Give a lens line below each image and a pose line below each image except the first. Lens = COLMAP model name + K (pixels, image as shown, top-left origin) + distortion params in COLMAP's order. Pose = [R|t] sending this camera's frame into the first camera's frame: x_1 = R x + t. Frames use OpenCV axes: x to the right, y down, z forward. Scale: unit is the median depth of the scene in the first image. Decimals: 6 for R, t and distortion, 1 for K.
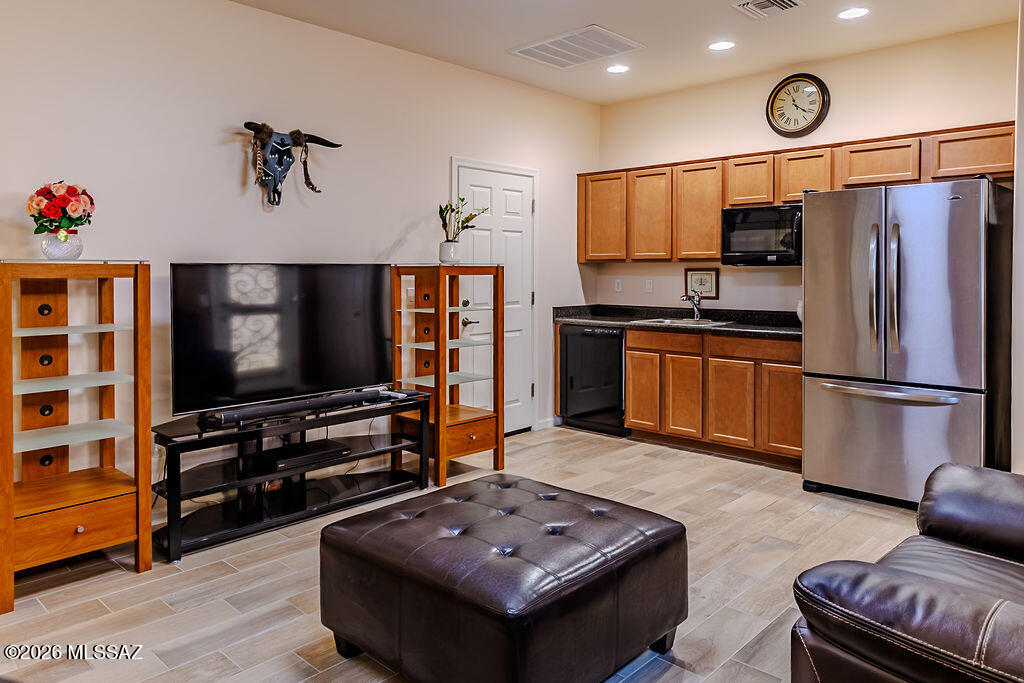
lens RADIAL K [[722.9, 0, 510.7], [0, 722.9, 275.3], [0, 0, 1]] dist [0.043281, 0.000263]
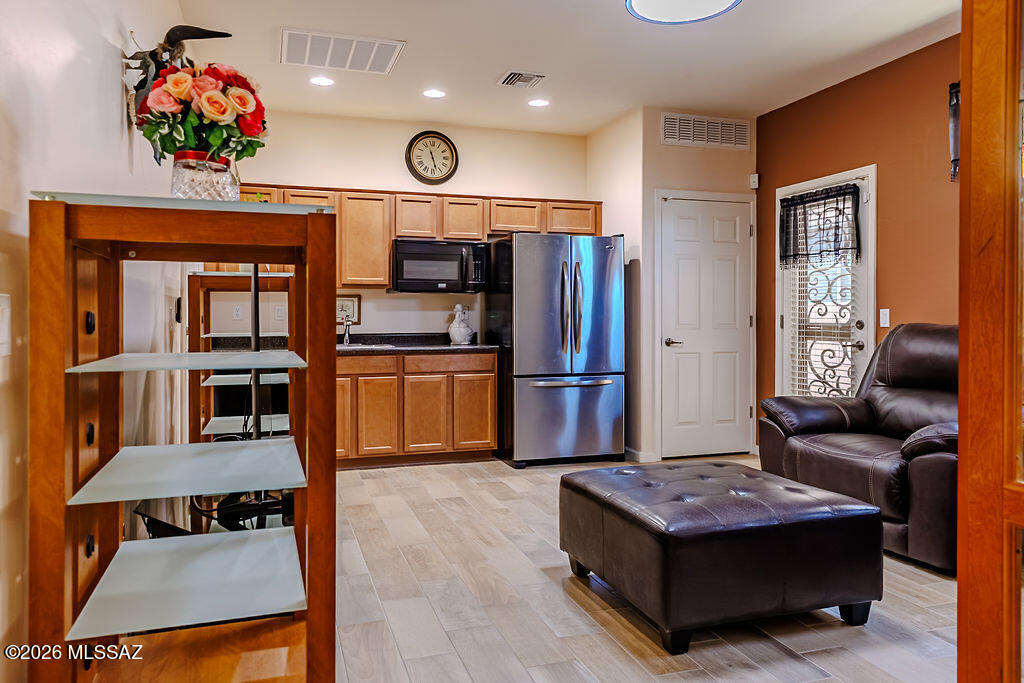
lens RADIAL K [[717.7, 0, 511.4], [0, 717.7, 320.1], [0, 0, 1]] dist [-0.000676, -0.000037]
pose [[0.470316, -0.004253, 0.882488, -0.578203], [0.005764, 0.999982, 0.001747, 0.028802], [-0.882479, 0.004265, 0.470332, 0.349398]]
